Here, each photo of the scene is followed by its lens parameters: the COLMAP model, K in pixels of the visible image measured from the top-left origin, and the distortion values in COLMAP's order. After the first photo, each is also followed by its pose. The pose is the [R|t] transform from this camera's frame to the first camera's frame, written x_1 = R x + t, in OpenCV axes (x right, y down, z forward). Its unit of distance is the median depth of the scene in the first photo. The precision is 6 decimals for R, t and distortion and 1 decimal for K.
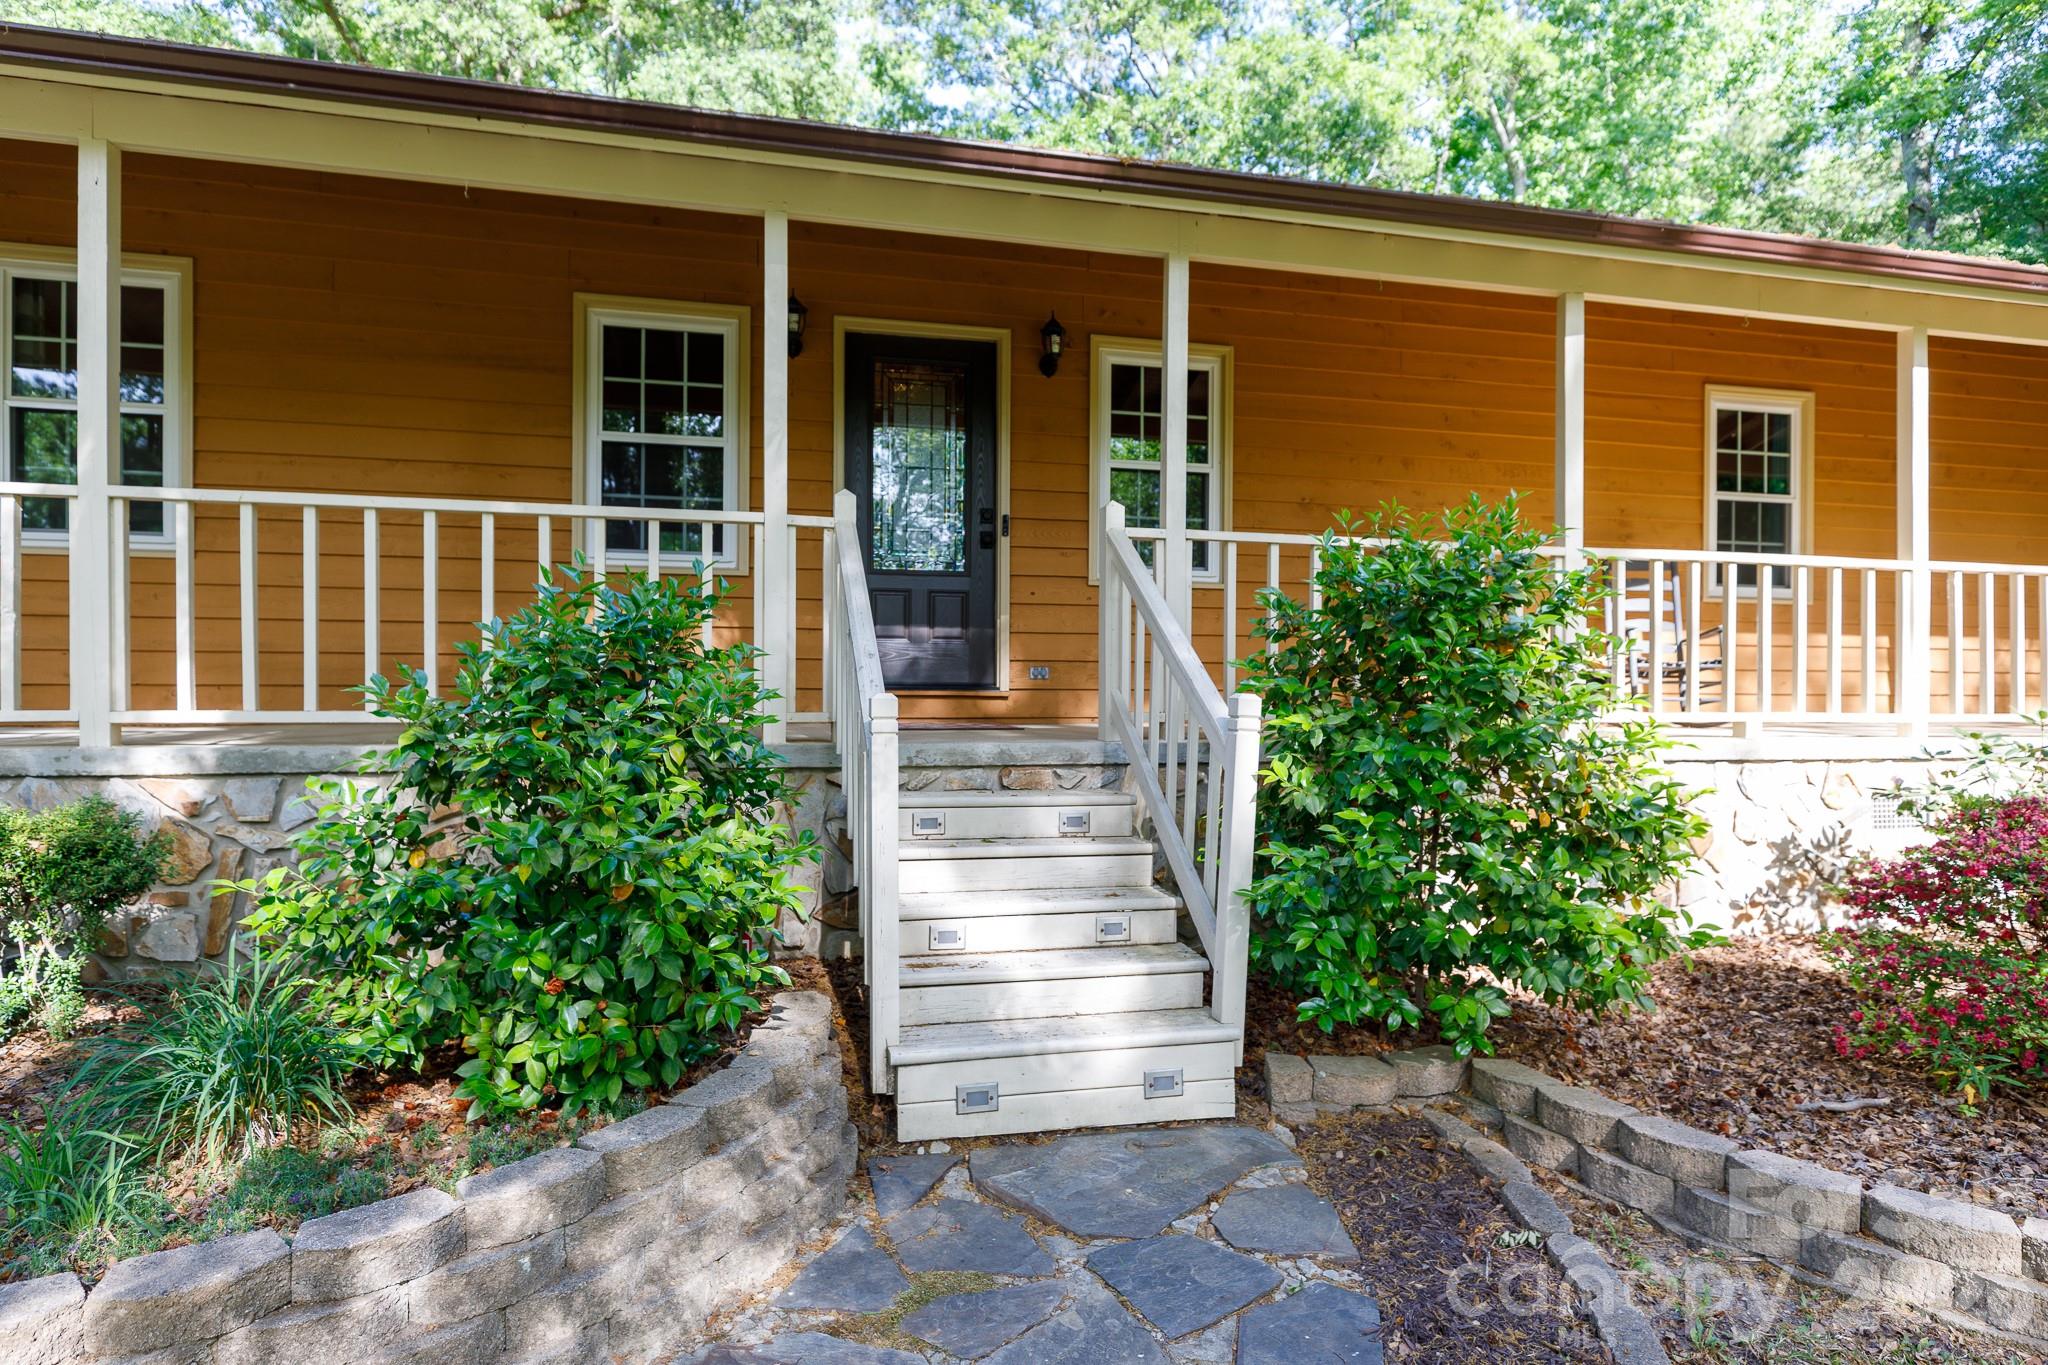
lens RADIAL K [[1187.0, 0, 1029.0], [0, 1187.0, 685.3], [0, 0, 1]] dist [0.001418, 0.000240]
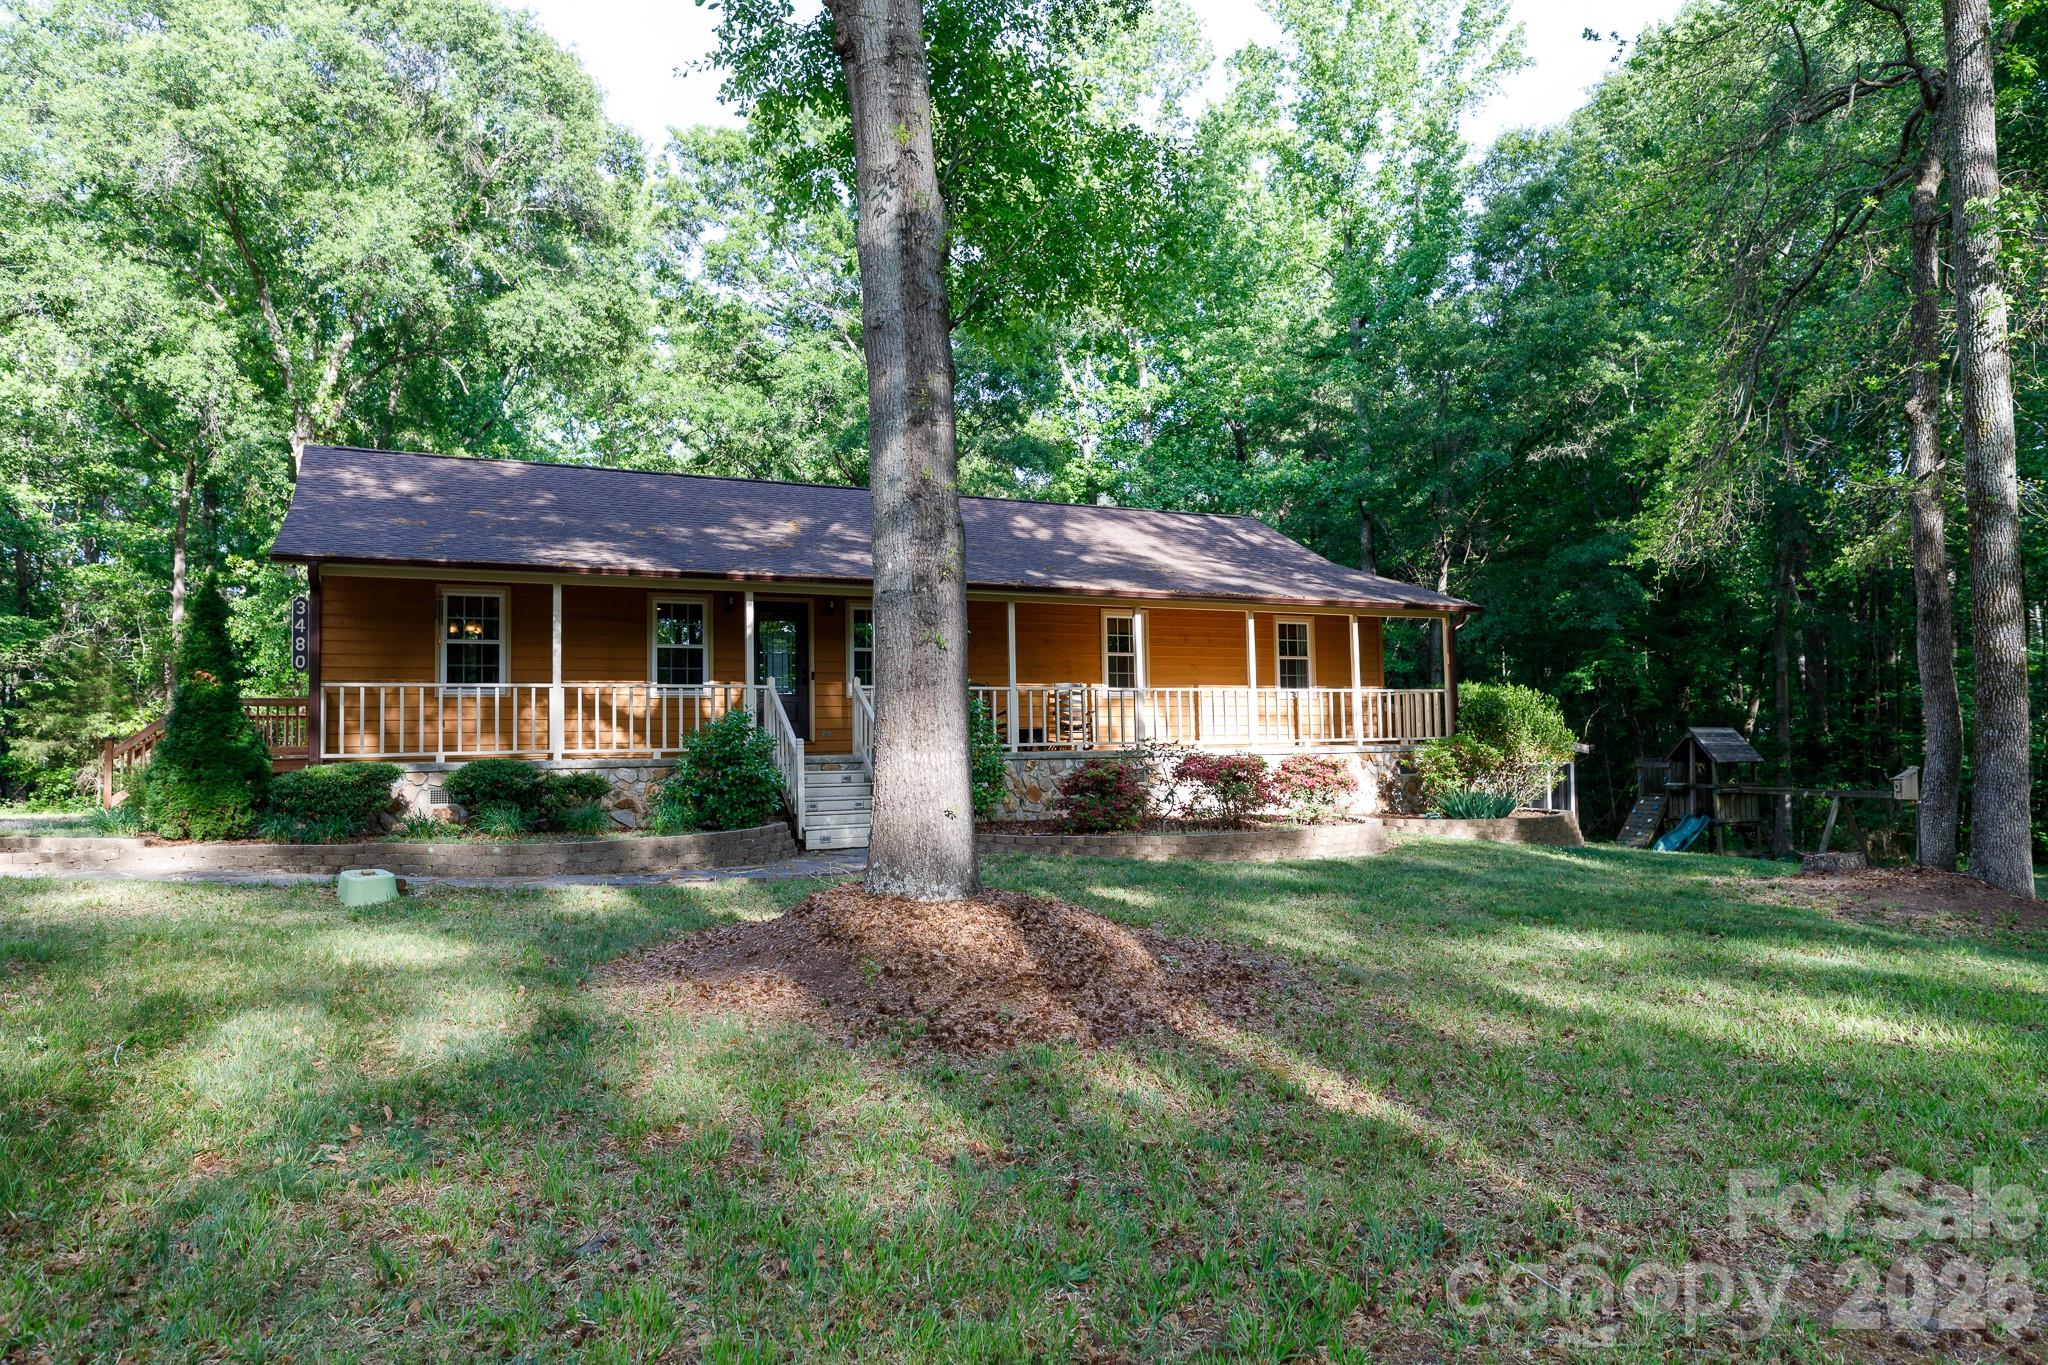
lens RADIAL K [[1297.6, 0, 1028.2], [0, 1297.6, 688.4], [0, 0, 1]] dist [0.000746, 0.000041]
pose [[0.976219, -0.002931, 0.216765, -0.223463], [0.010151, 0.999430, -0.032205, -0.013406], [-0.216547, 0.033640, 0.975692, -2.395958]]
